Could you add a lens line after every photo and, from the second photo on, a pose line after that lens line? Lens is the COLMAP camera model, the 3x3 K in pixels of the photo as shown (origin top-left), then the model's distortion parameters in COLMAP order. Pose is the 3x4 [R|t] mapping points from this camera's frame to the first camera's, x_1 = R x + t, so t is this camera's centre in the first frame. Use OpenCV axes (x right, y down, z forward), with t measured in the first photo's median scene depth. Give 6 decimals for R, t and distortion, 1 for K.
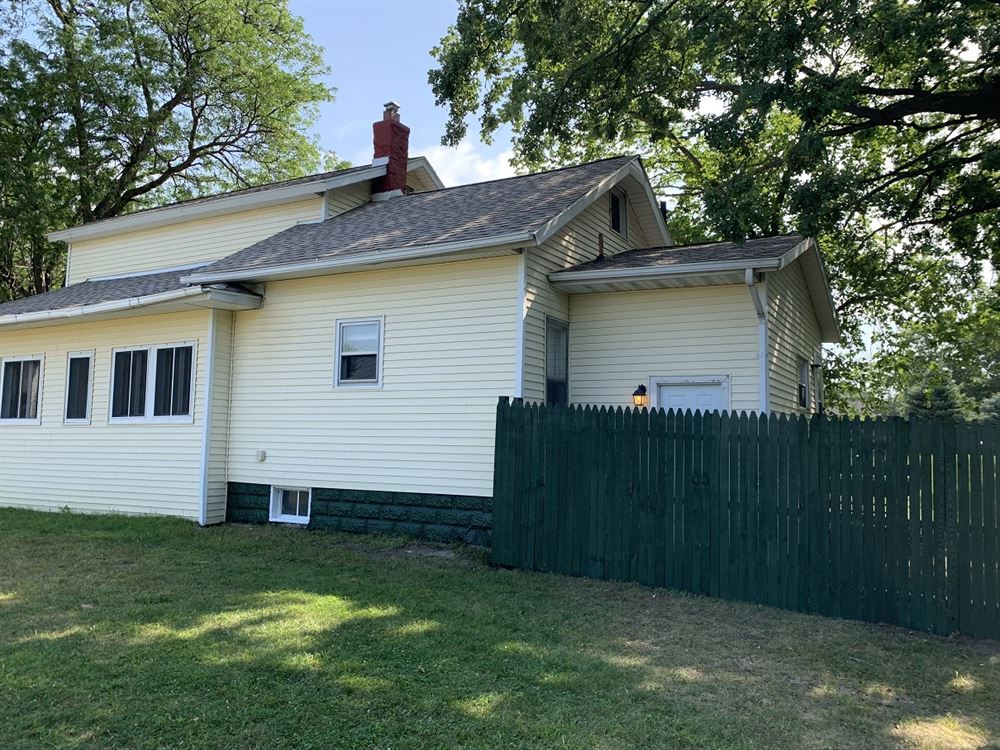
lens RADIAL K [[773.5, 0, 500.0], [0, 773.5, 375.0], [0, 0, 1]] dist [0.084361, -0.152615]
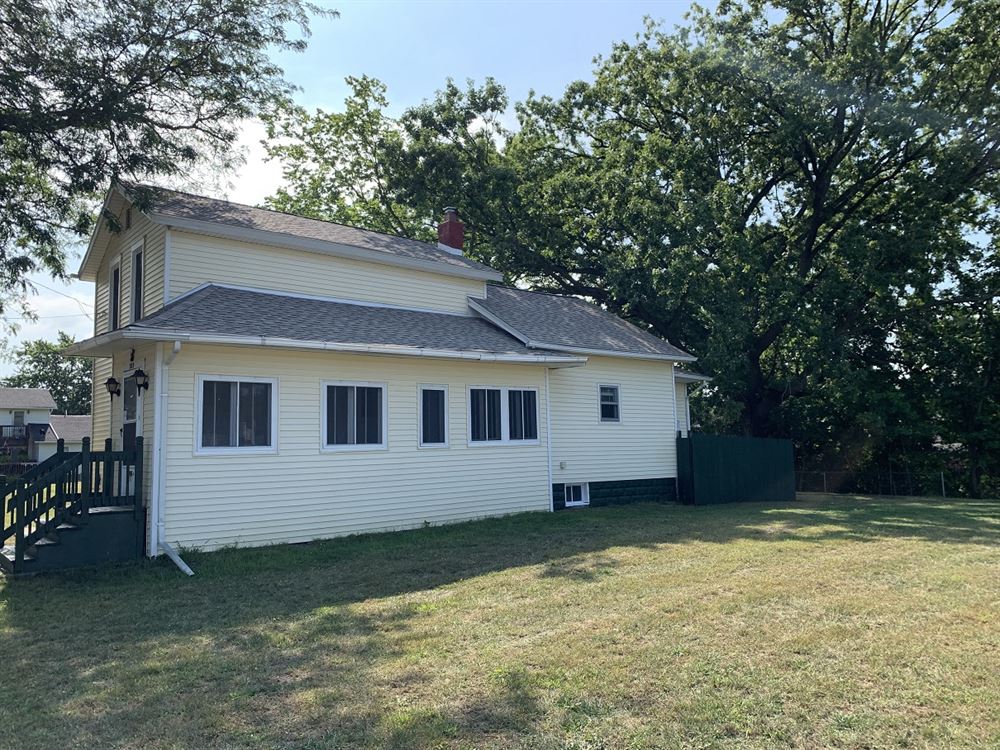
lens RADIAL K [[773.5, 0, 500.0], [0, 773.5, 375.0], [0, 0, 1]] dist [0.084361, -0.152615]
pose [[0.336794, 0.082368, 0.937969, -1.665459], [-0.027041, 0.996602, -0.077808, 0.044173], [-0.941190, 0.000841, 0.337877, 0.550763]]
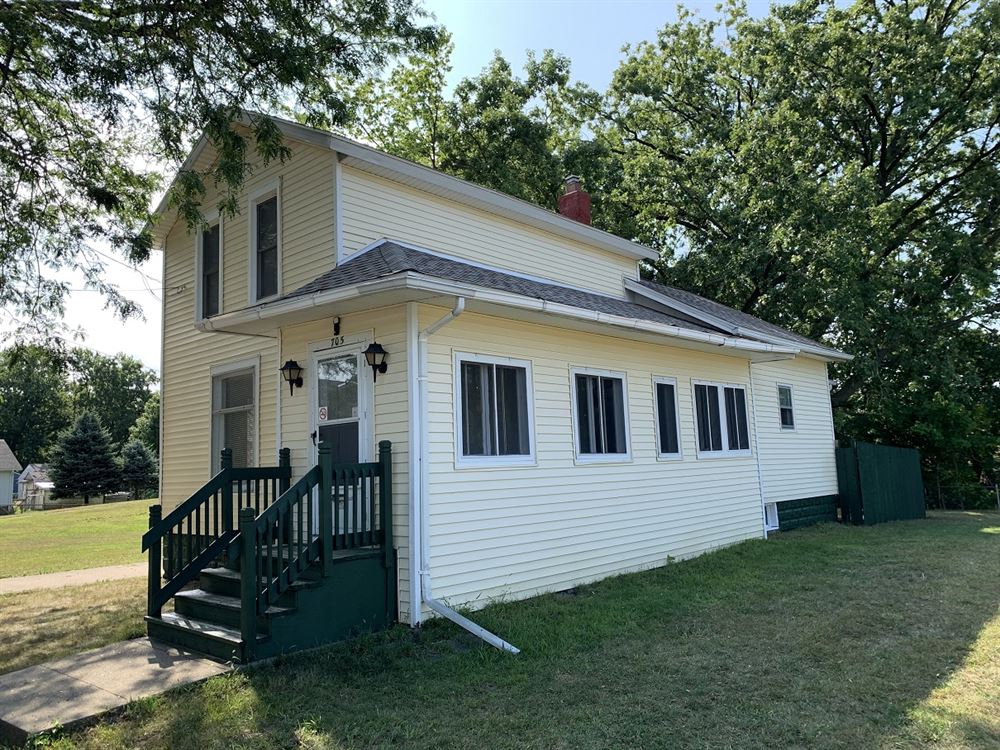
lens RADIAL K [[773.5, 0, 500.0], [0, 773.5, 375.0], [0, 0, 1]] dist [0.084361, -0.152615]
pose [[0.220436, 0.109585, 0.969226, -1.518444], [-0.014565, 0.993928, -0.109066, 0.070254], [-0.975293, 0.009925, 0.220694, 1.043426]]
